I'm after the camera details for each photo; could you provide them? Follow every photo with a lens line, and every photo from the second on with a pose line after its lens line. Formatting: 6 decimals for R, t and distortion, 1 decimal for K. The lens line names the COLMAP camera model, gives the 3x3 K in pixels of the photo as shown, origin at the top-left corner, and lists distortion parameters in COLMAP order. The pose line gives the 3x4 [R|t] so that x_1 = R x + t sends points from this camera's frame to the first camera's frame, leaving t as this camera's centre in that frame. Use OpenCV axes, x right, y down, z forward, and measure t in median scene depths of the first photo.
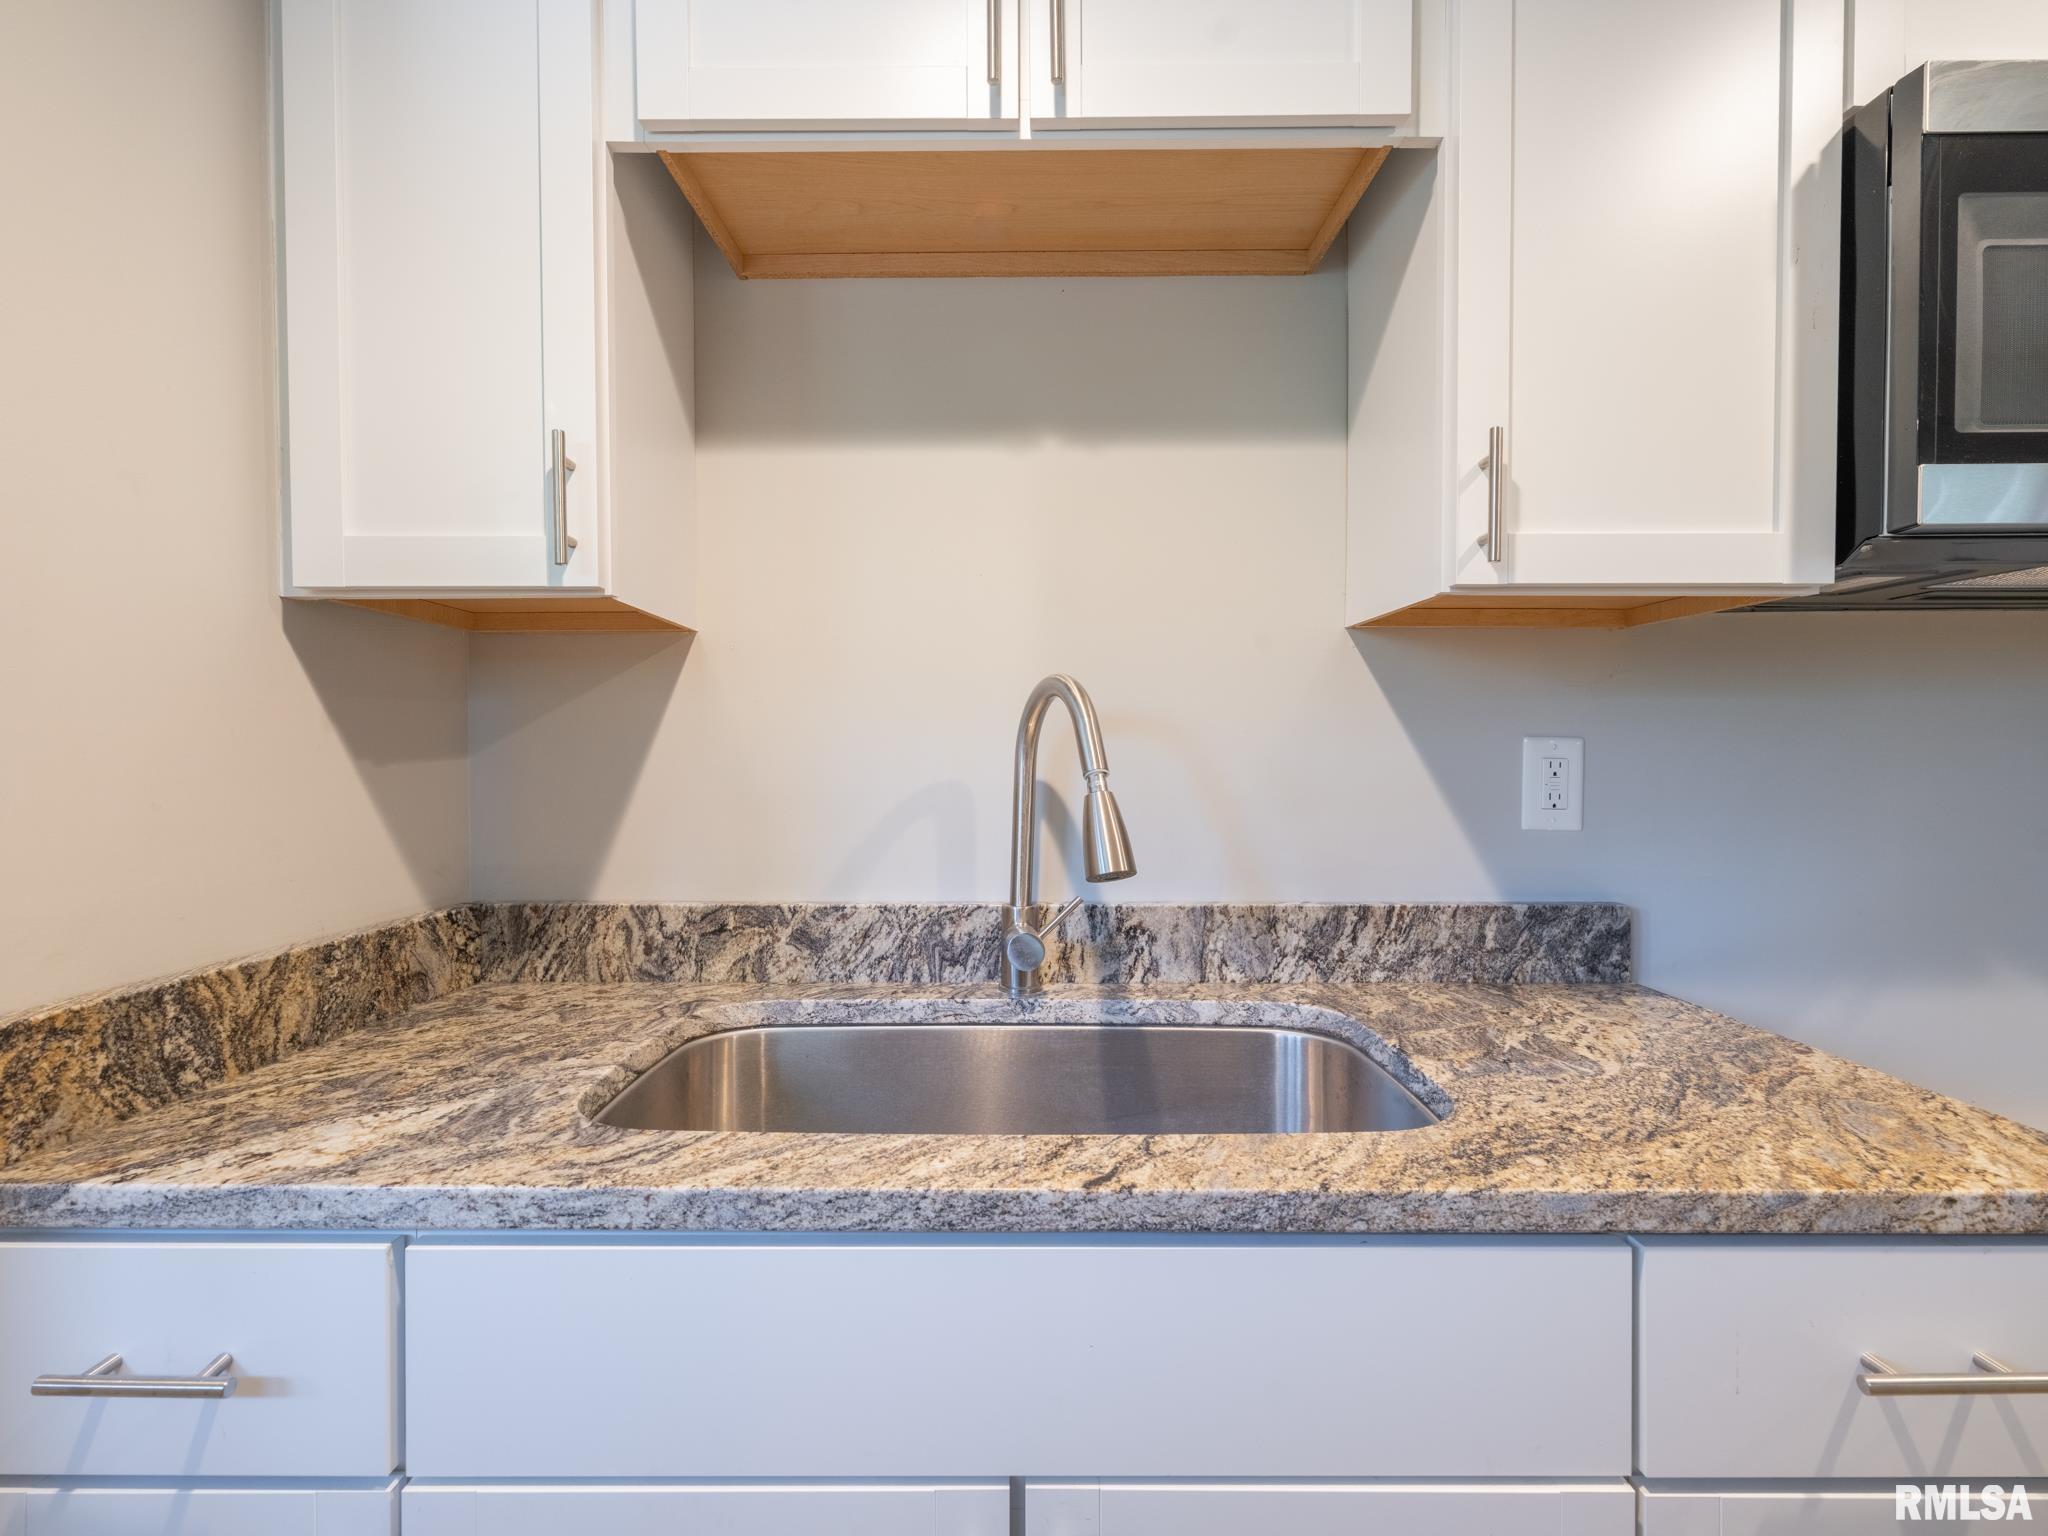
lens RADIAL K [[975.5, 0, 1016.6], [0, 975.5, 764.5], [0, 0, 1]] dist [-0.003269, 0.000350]
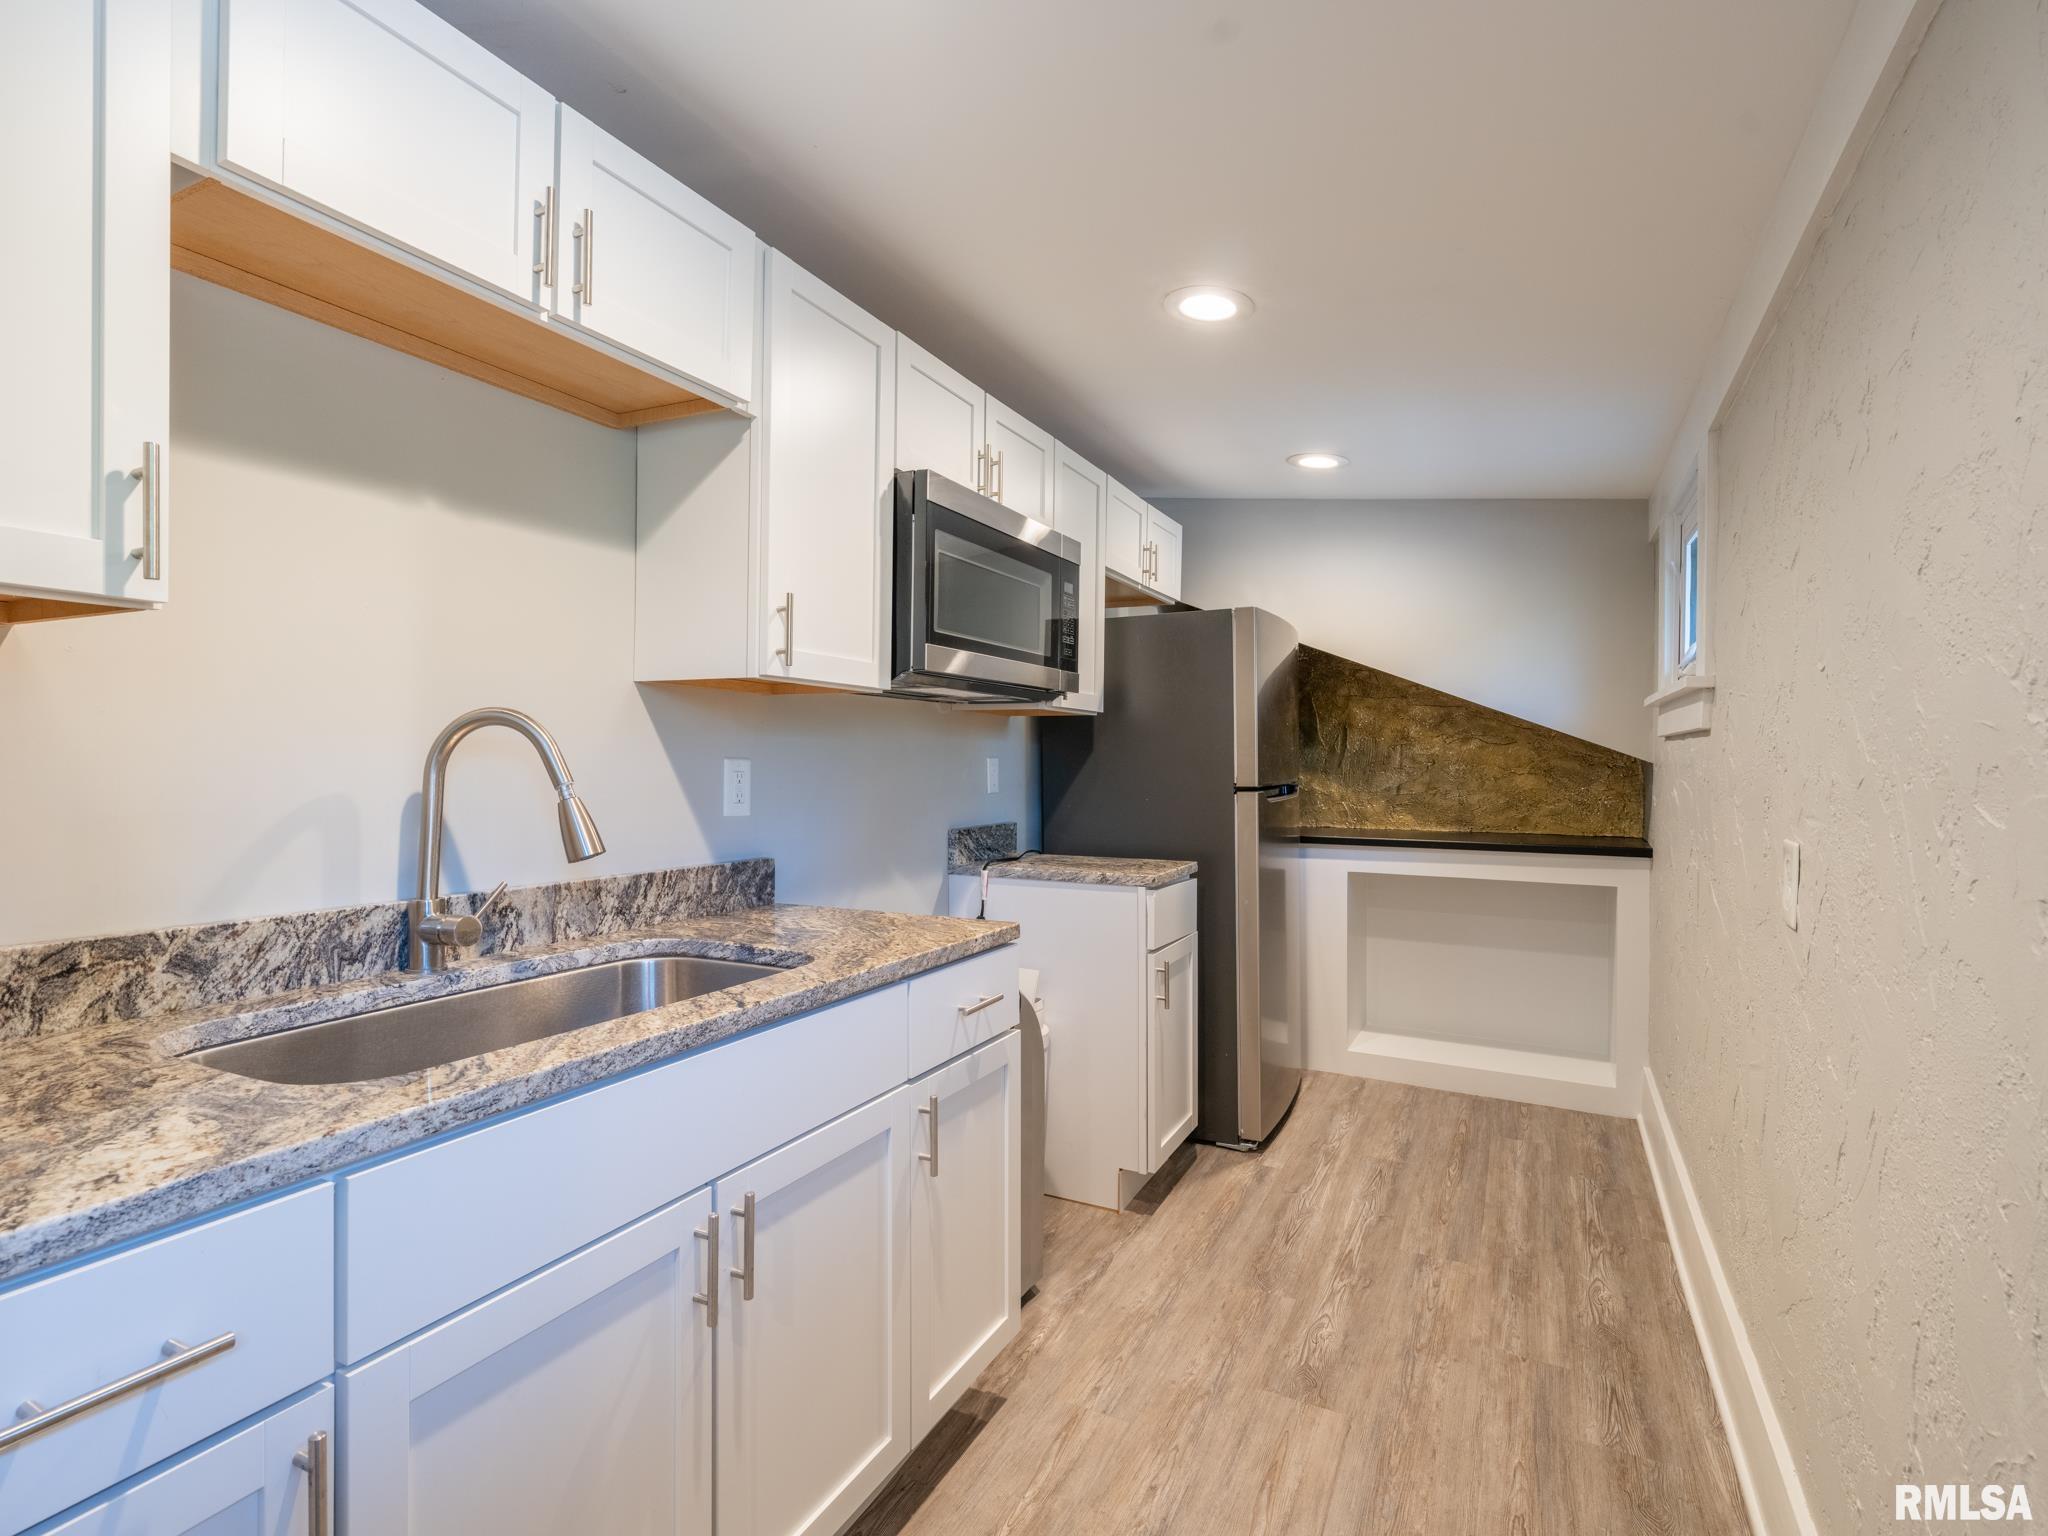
lens RADIAL K [[975.5, 0, 1016.6], [0, 975.5, 764.5], [0, 0, 1]] dist [-0.003269, 0.000350]
pose [[0.458915, 0.003097, 0.888475, -0.694817], [0.005479, 0.999965, -0.006316, -0.005890], [-0.888463, 0.007767, 0.458882, -0.163088]]
